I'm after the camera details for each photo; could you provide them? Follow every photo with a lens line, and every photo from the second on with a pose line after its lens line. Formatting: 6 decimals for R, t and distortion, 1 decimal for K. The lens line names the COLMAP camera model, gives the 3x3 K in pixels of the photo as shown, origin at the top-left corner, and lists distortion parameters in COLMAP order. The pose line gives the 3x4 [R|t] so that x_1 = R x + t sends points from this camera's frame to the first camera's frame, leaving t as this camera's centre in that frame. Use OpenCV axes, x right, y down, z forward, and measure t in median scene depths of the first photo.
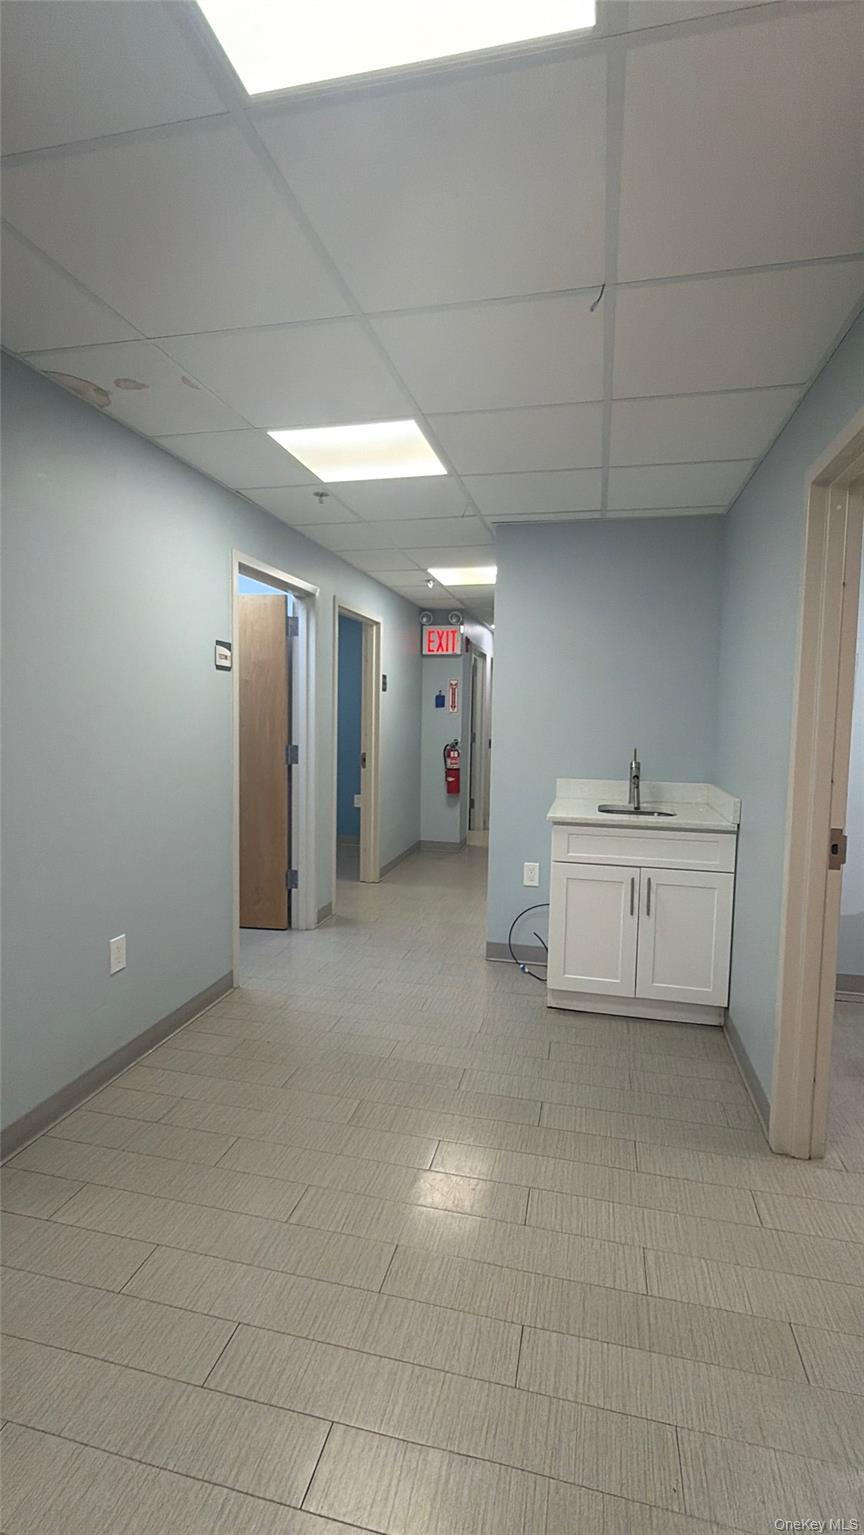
lens RADIAL K [[702.2, 0, 436.5], [0, 702.2, 761.2], [0, 0, 1]] dist [0.001502, 0.000148]
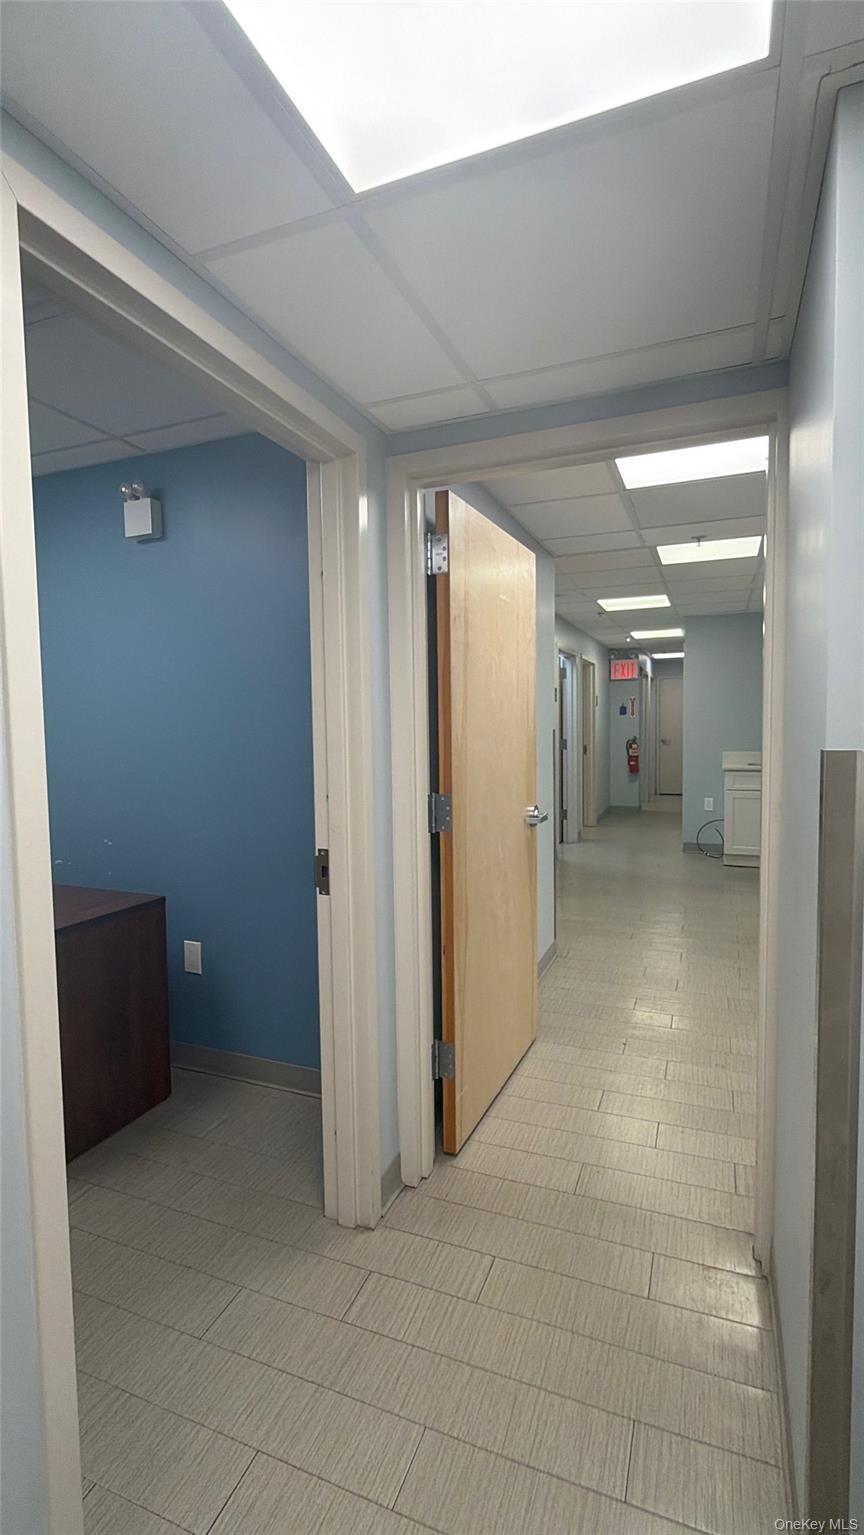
lens RADIAL K [[702.2, 0, 424.6], [0, 702.2, 764.6], [0, 0, 1]] dist [0.001502, 0.000148]
pose [[0.985109, -0.027724, -0.169683, -0.198389], [0.026292, 0.999597, -0.010679, 0.041281], [0.169911, 0.006058, 0.985441, -0.655163]]
